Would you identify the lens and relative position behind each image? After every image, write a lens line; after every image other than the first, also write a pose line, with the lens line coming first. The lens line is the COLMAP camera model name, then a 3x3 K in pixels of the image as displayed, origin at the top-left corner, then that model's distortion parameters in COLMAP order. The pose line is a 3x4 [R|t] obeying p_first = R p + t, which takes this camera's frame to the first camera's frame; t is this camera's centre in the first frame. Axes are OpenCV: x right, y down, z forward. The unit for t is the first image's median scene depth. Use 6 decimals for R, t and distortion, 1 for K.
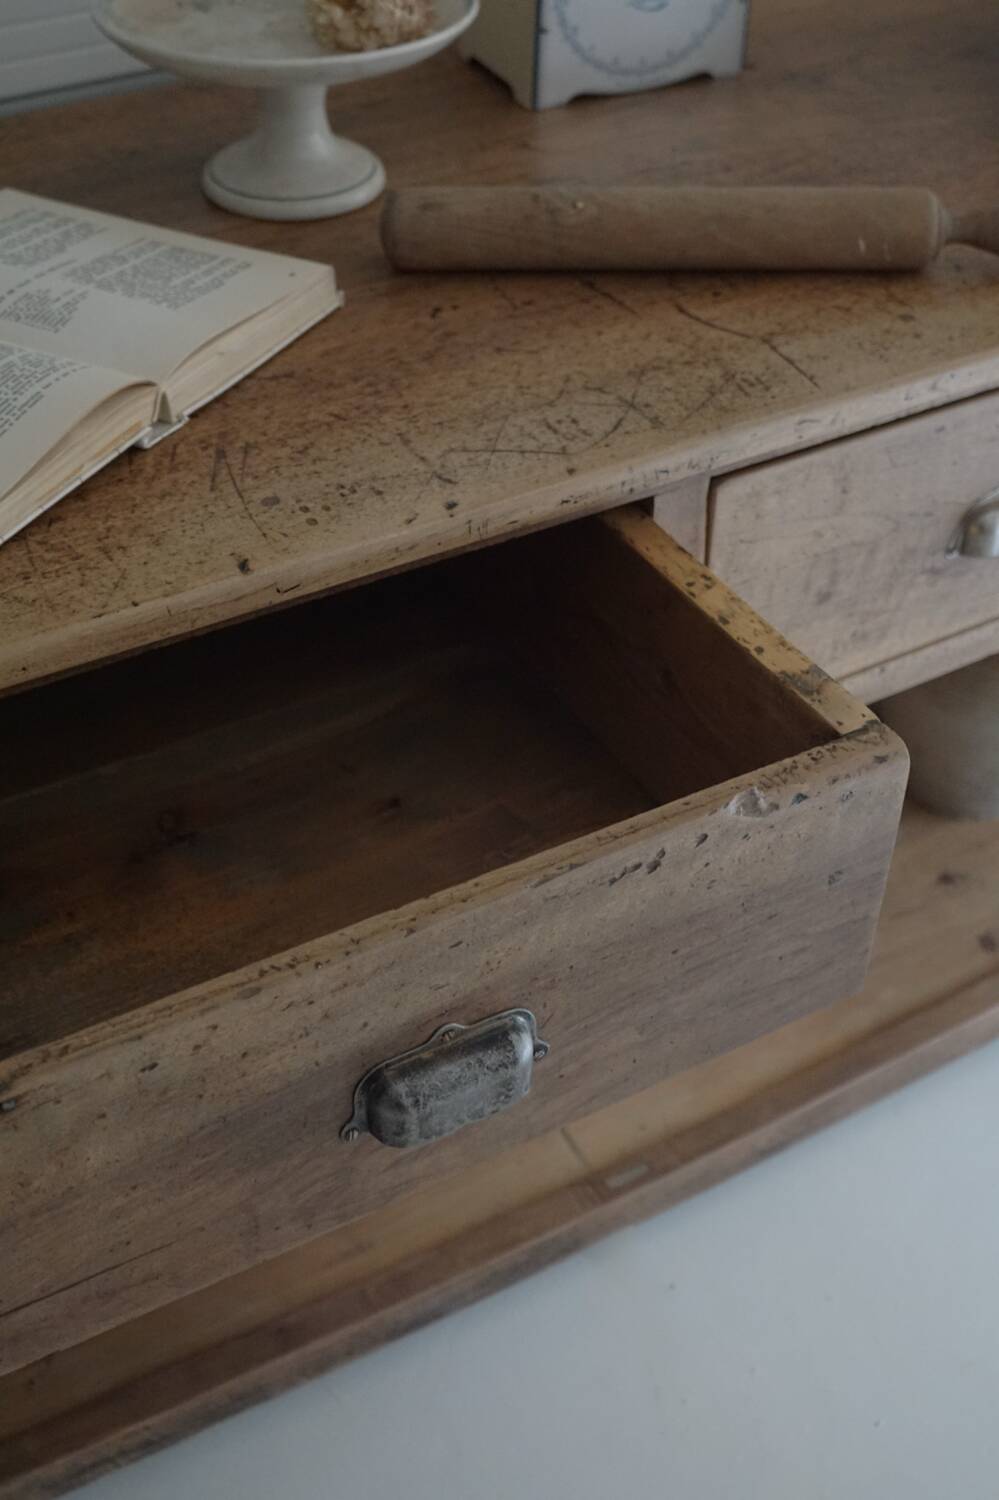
lens RADIAL K [[1901.3, 0, 488.9], [0, 1901.3, 759.9], [0, 0, 1]] dist [-0.097719, 0.000000]
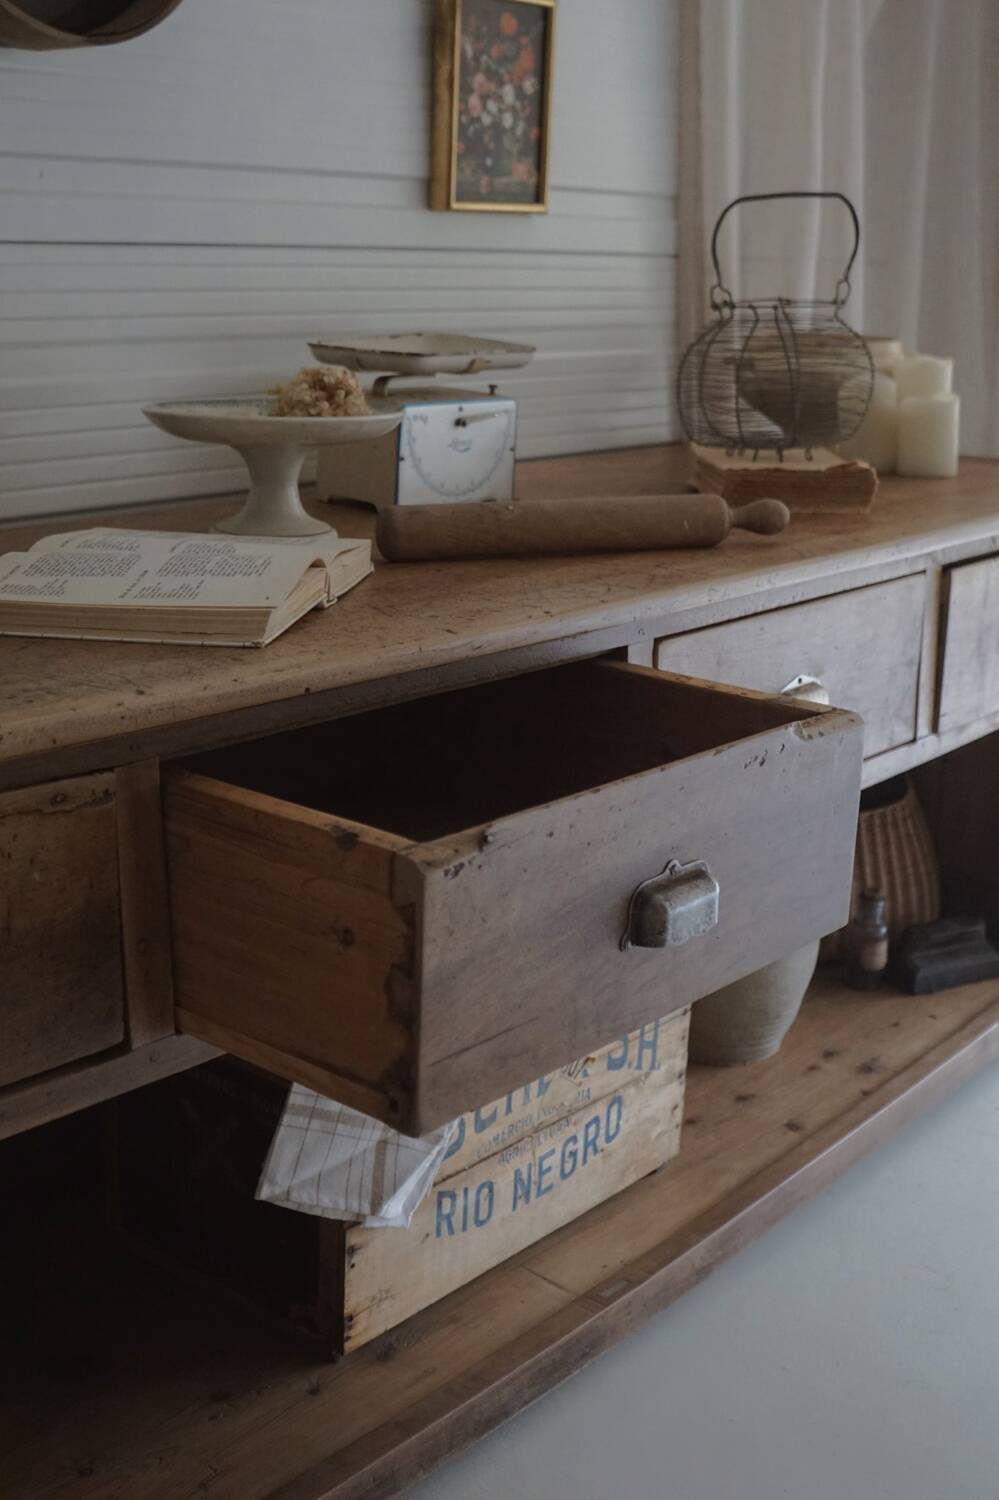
lens RADIAL K [[1901.3, 0, 499.1], [0, 1901.3, 780.7], [0, 0, 1]] dist [-0.097719, 0.000000]
pose [[0.935741, -0.082112, 0.342996, -0.480291], [0.212972, 0.906744, -0.363947, 0.435824], [-0.281126, 0.413609, 0.865965, -0.208179]]
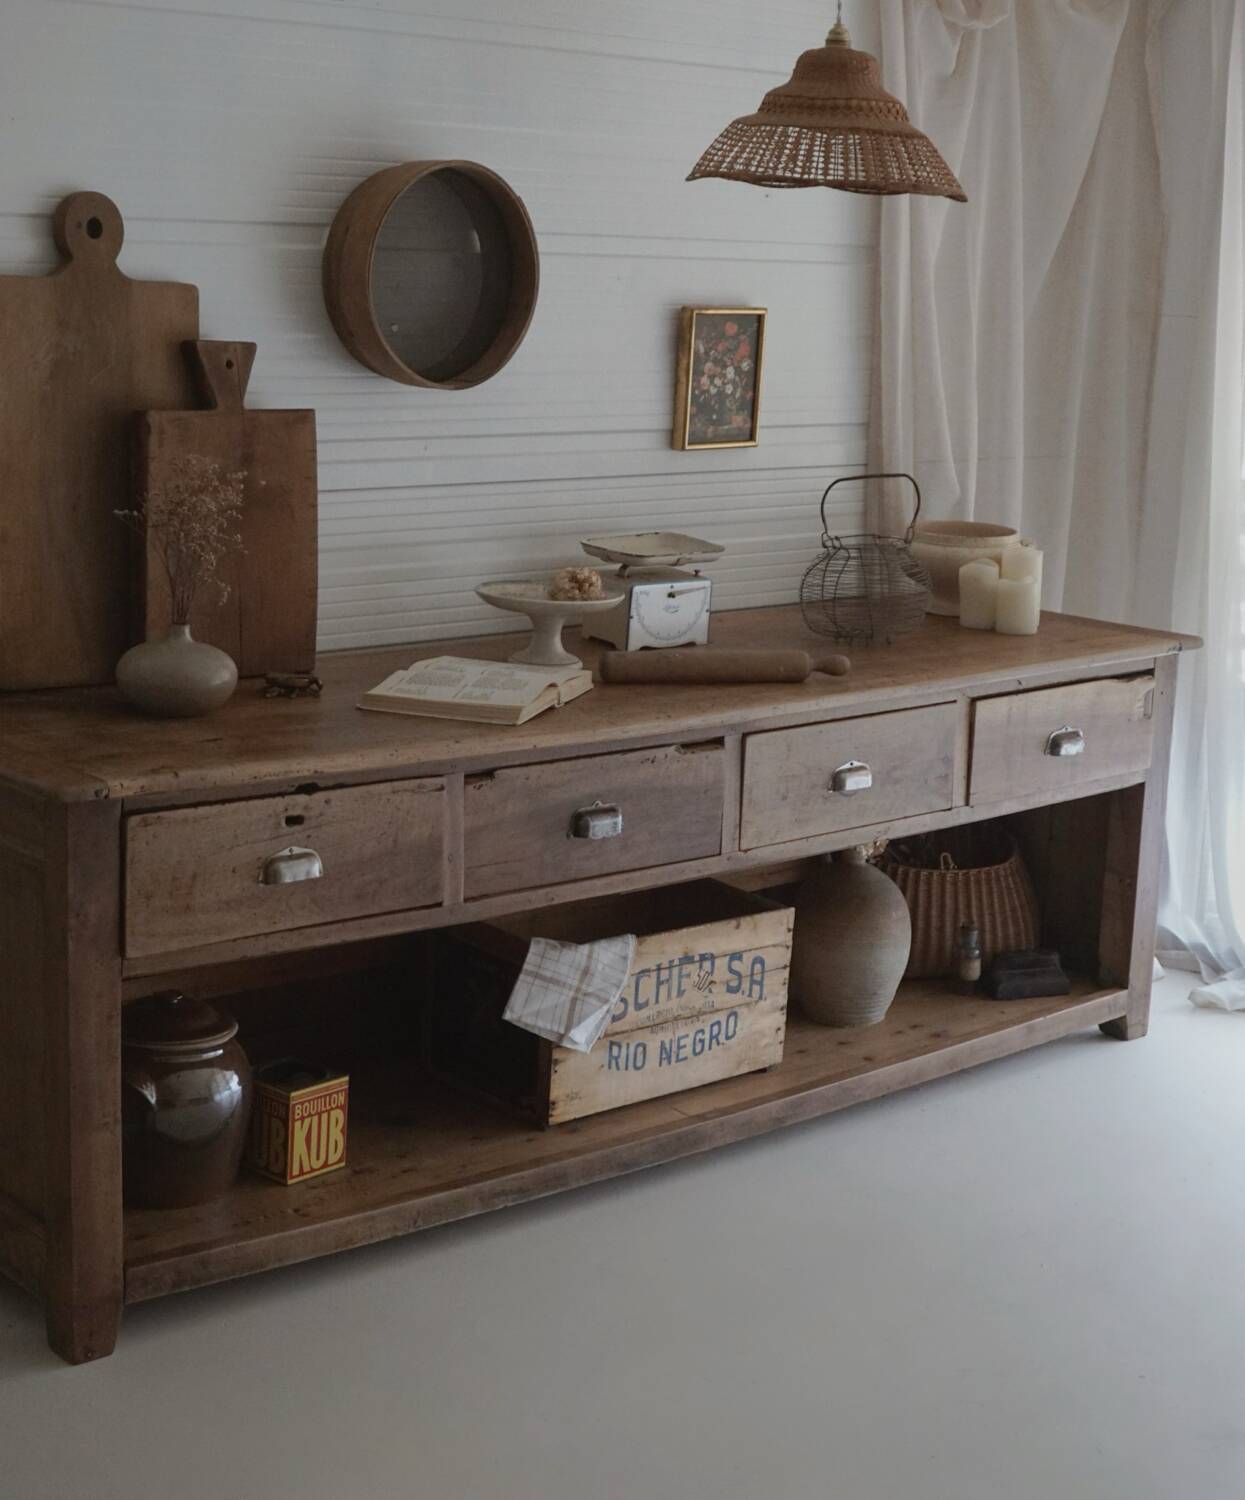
lens RADIAL K [[2522.3, 0, 613.2], [0, 2522.3, 767.1], [0, 0, 1]] dist [0.049941, 0.000000]
pose [[0.977883, -0.011027, 0.208862, -0.748863], [0.104680, 0.890340, -0.443100, 1.344960], [-0.181073, 0.455163, 0.871802, -1.907827]]
